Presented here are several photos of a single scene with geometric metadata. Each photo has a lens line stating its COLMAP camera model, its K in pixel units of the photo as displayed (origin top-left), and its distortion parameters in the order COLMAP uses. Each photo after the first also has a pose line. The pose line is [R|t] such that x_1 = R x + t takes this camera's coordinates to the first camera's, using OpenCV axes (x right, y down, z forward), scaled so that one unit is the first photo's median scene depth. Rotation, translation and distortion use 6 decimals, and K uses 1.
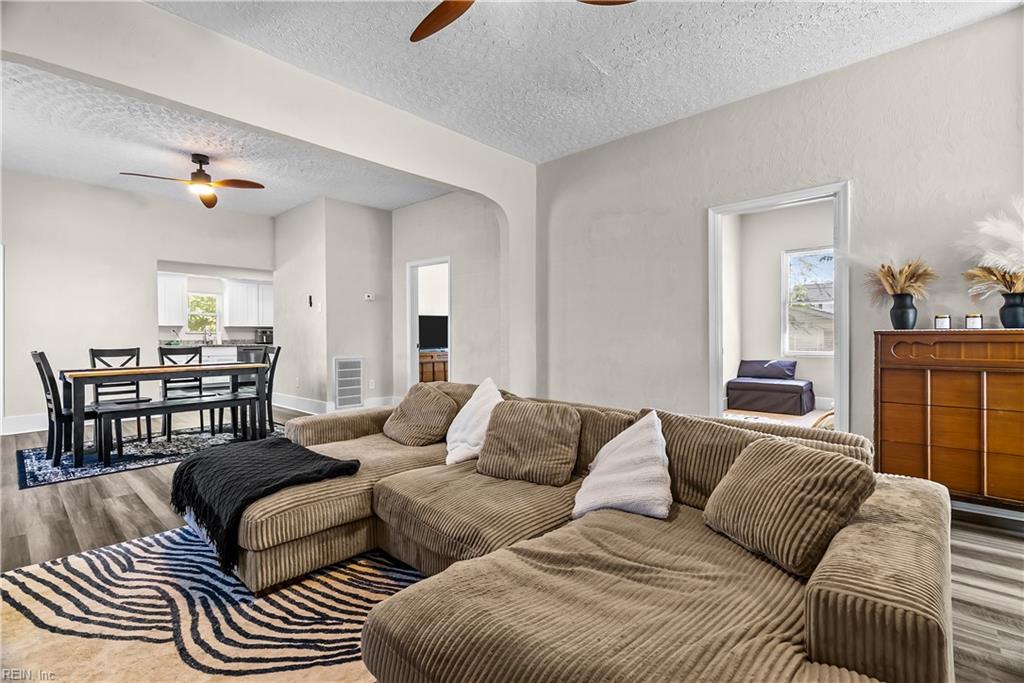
lens RADIAL K [[463.0, 0, 511.1], [0, 463.0, 336.4], [0, 0, 1]] dist [-0.006605, 0.000904]
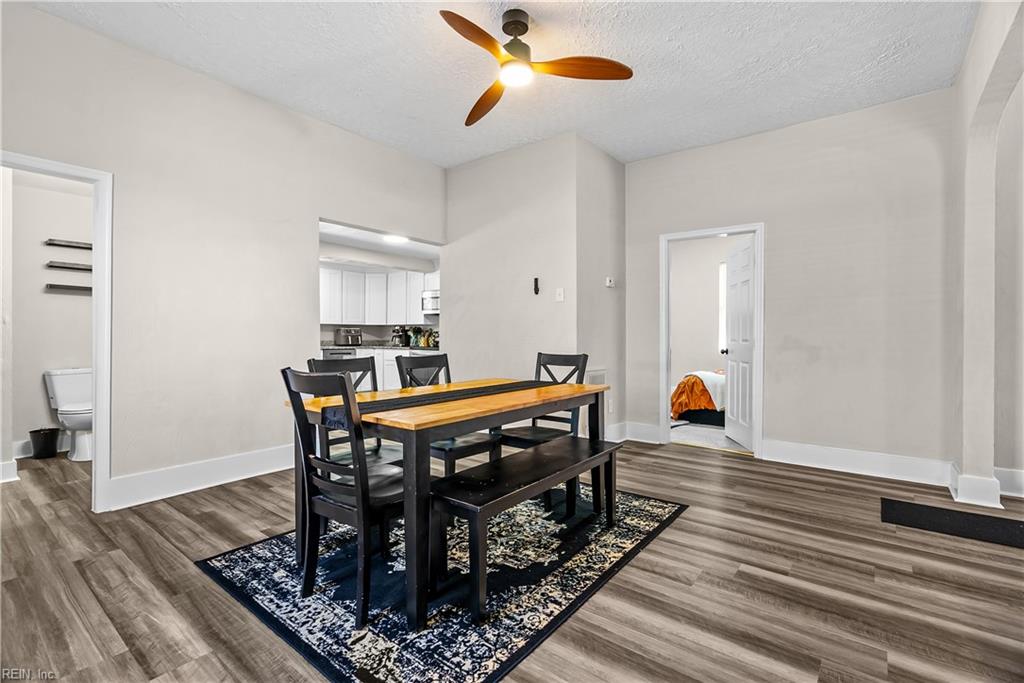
lens RADIAL K [[461.2, 0, 512.0], [0, 461.2, 341.5], [0, 0, 1]] dist [0.066468, 0.000180]
pose [[0.997448, 0.005752, 0.071158, -0.327256], [-0.006002, 0.999977, 0.003301, 0.003764], [-0.071137, -0.003720, 0.997460, 0.188852]]
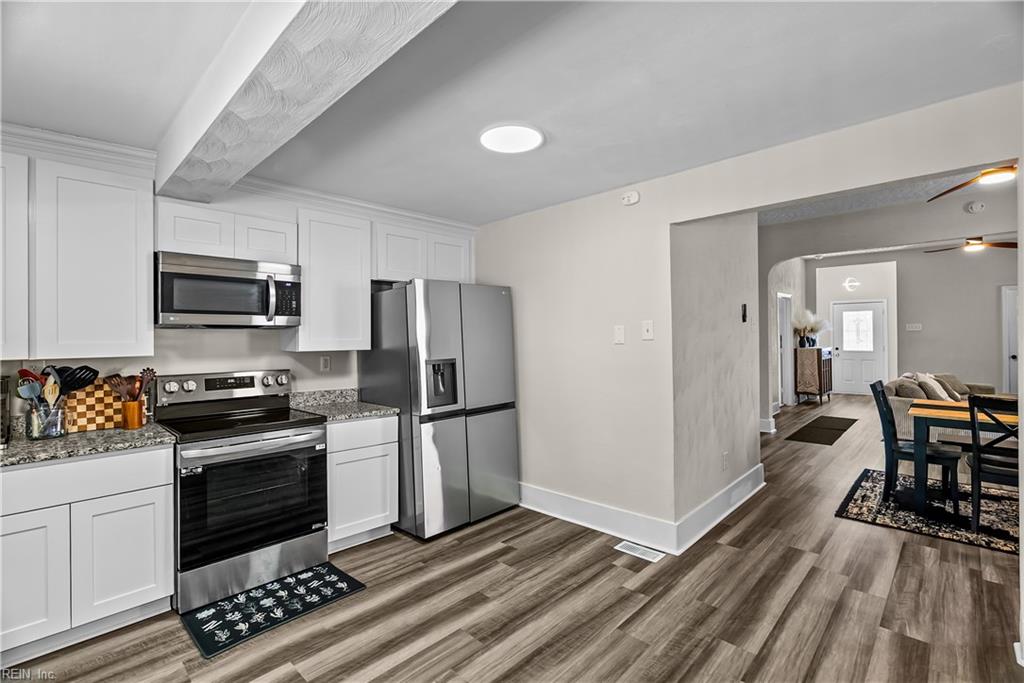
lens RADIAL K [[463.0, 0, 511.1], [0, 463.0, 336.4], [0, 0, 1]] dist [-0.006605, 0.000904]
pose [[0.028236, 0.013366, 0.999512, -0.676781], [0.018685, 0.999729, -0.013896, -0.026893], [-0.999427, 0.019069, 0.027978, 0.818838]]
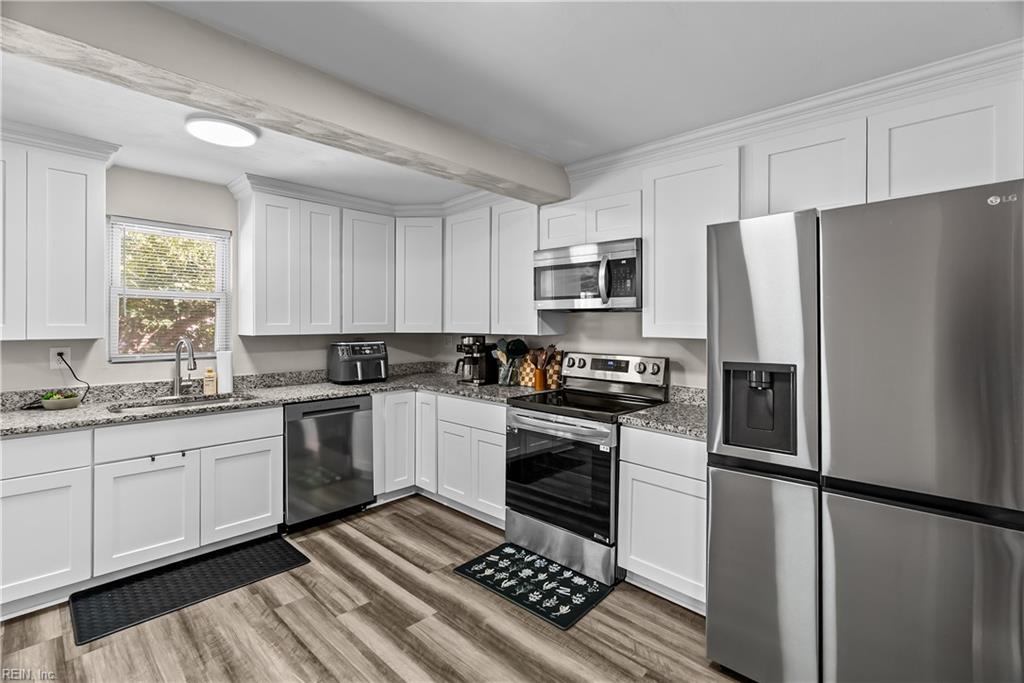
lens RADIAL K [[469.6, 0, 512.1], [0, 469.6, 324.9], [0, 0, 1]] dist [-0.002997, 0.000298]
pose [[0.999802, 0.010023, -0.017190, -0.437933], [-0.010069, 0.999946, -0.002622, -0.029471], [0.017163, 0.002794, 0.999849, 0.694649]]
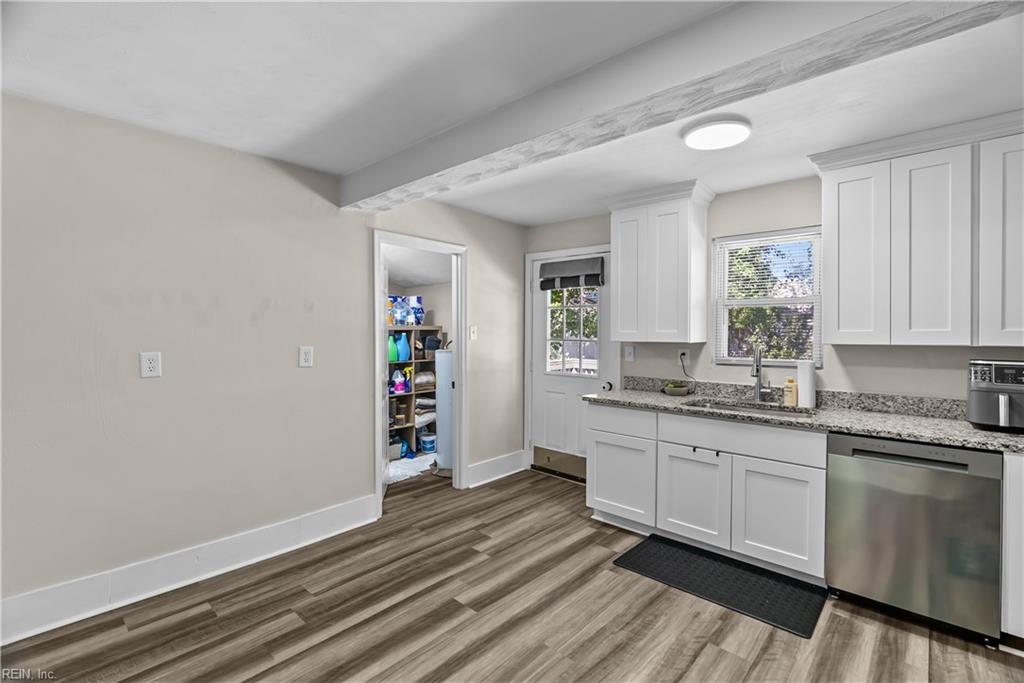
lens RADIAL K [[463.0, 0, 511.1], [0, 463.0, 336.4], [0, 0, 1]] dist [-0.006605, 0.000904]
pose [[-0.002359, 0.017168, -0.999850, -0.356406], [-0.006524, 0.999831, 0.017183, -0.029057], [0.999976, 0.006564, -0.002247, 0.829478]]
